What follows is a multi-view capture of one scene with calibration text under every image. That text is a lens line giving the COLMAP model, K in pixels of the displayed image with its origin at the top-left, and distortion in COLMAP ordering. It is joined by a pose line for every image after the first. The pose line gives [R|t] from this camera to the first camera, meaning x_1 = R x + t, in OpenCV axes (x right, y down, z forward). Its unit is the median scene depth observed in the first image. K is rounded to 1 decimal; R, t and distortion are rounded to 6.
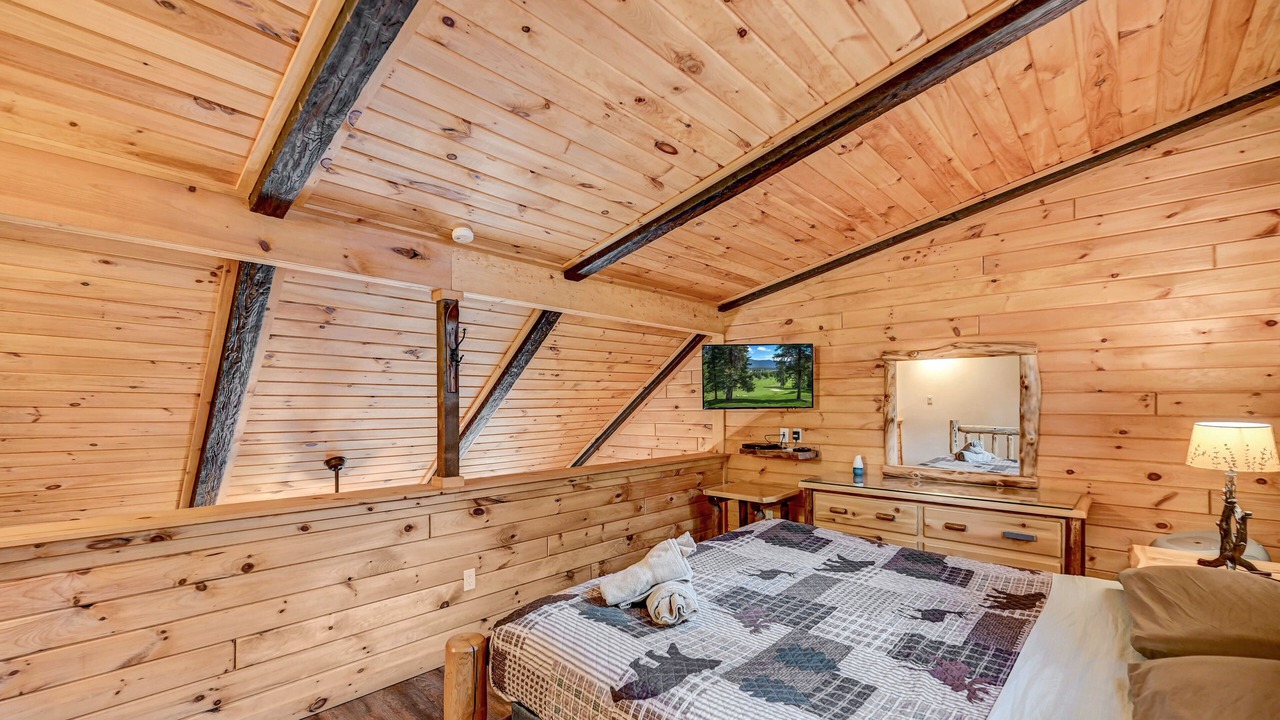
lens RADIAL K [[513.1, 0, 637.1], [0, 513.1, 399.9], [0, 0, 1]] dist [0.000555, 0.000034]
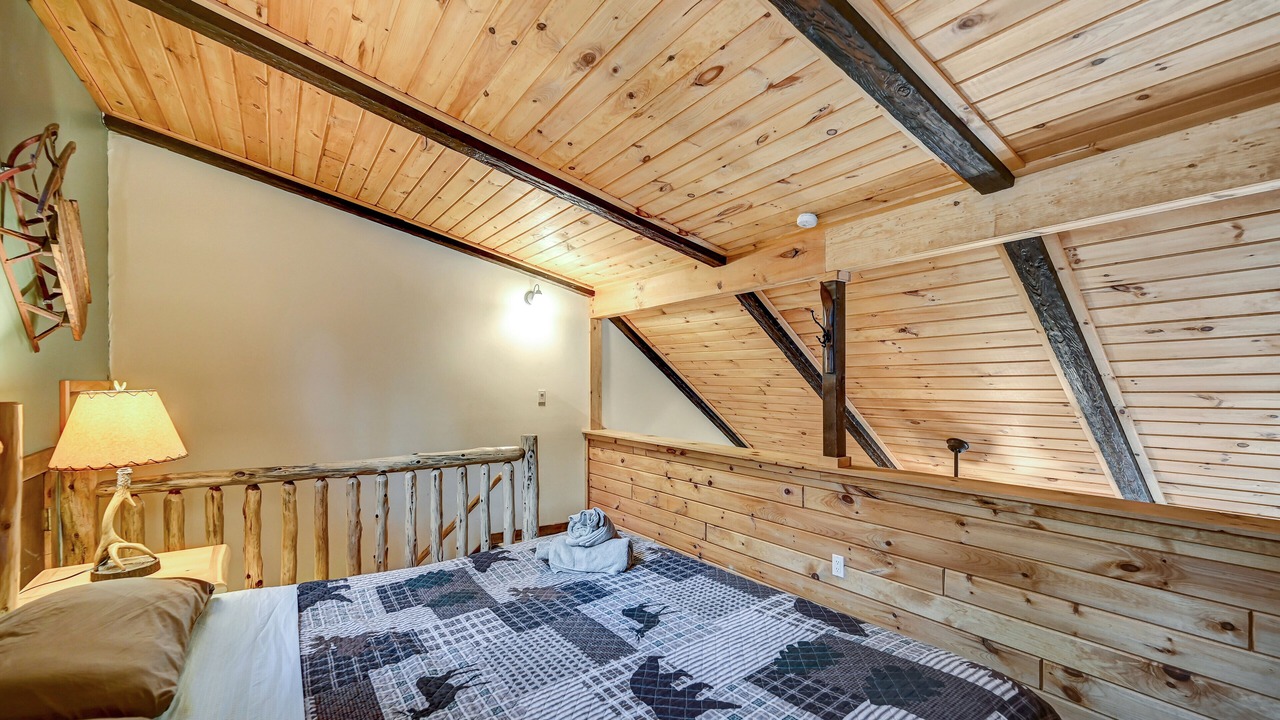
lens RADIAL K [[523.0, 0, 643.5], [0, 523.0, 382.9], [0, 0, 1]] dist [-0.001721, -0.000256]
pose [[-0.180335, -0.006867, -0.983581, 0.975524], [0.008342, 0.999929, -0.008510, 0.014472], [0.983570, -0.009740, -0.180265, 1.123328]]
